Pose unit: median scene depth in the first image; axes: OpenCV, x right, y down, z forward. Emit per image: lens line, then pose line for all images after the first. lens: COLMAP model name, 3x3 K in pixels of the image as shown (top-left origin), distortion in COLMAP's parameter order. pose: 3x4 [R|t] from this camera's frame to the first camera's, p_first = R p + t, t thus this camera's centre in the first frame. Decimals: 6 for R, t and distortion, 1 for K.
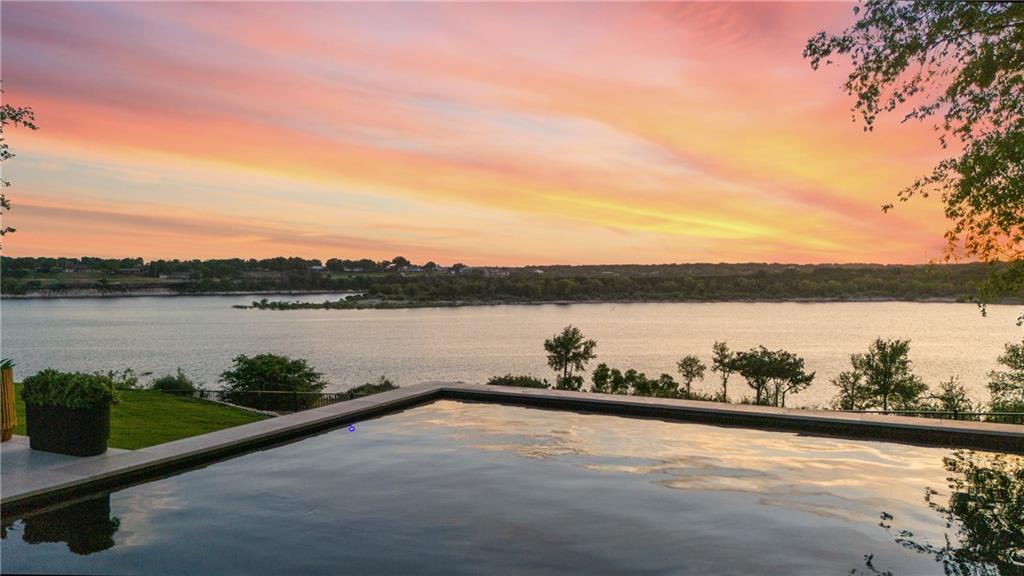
lens RADIAL K [[761.2, 0, 511.1], [0, 761.2, 291.6], [0, 0, 1]] dist [0.095514, -0.113103]
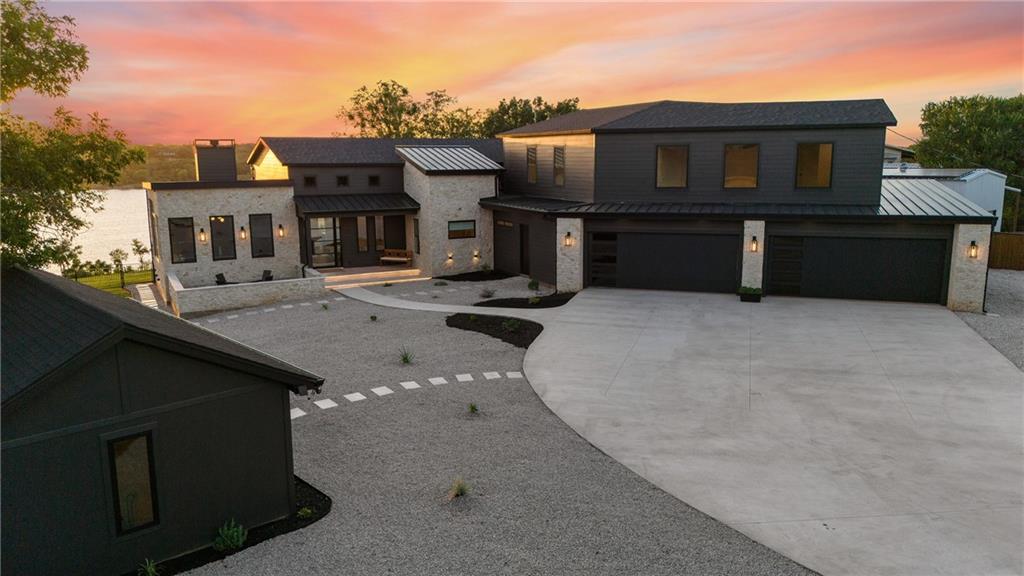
lens RADIAL K [[745.7, 0, 512.0], [0, 745.7, 288.0], [0, 0, 1]] dist [0.087704, -0.090275]
pose [[0.399648, -0.166465, 0.901427, -0.099243], [0.028804, 0.985168, 0.169159, -0.009671], [-0.916216, -0.041640, 0.398515, -0.053807]]
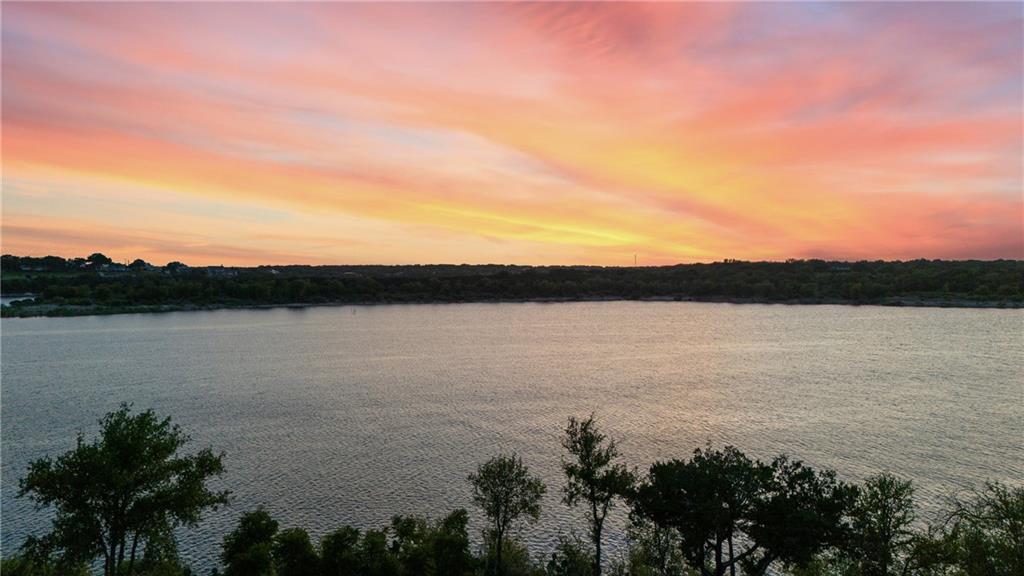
lens RADIAL K [[761.2, 0, 511.1], [0, 761.2, 291.6], [0, 0, 1]] dist [0.095514, -0.113103]
pose [[0.945291, -0.006207, 0.326169, 0.011396], [0.006767, 0.999977, -0.000582, 0.000227], [-0.326158, 0.002757, 0.945311, 0.063736]]
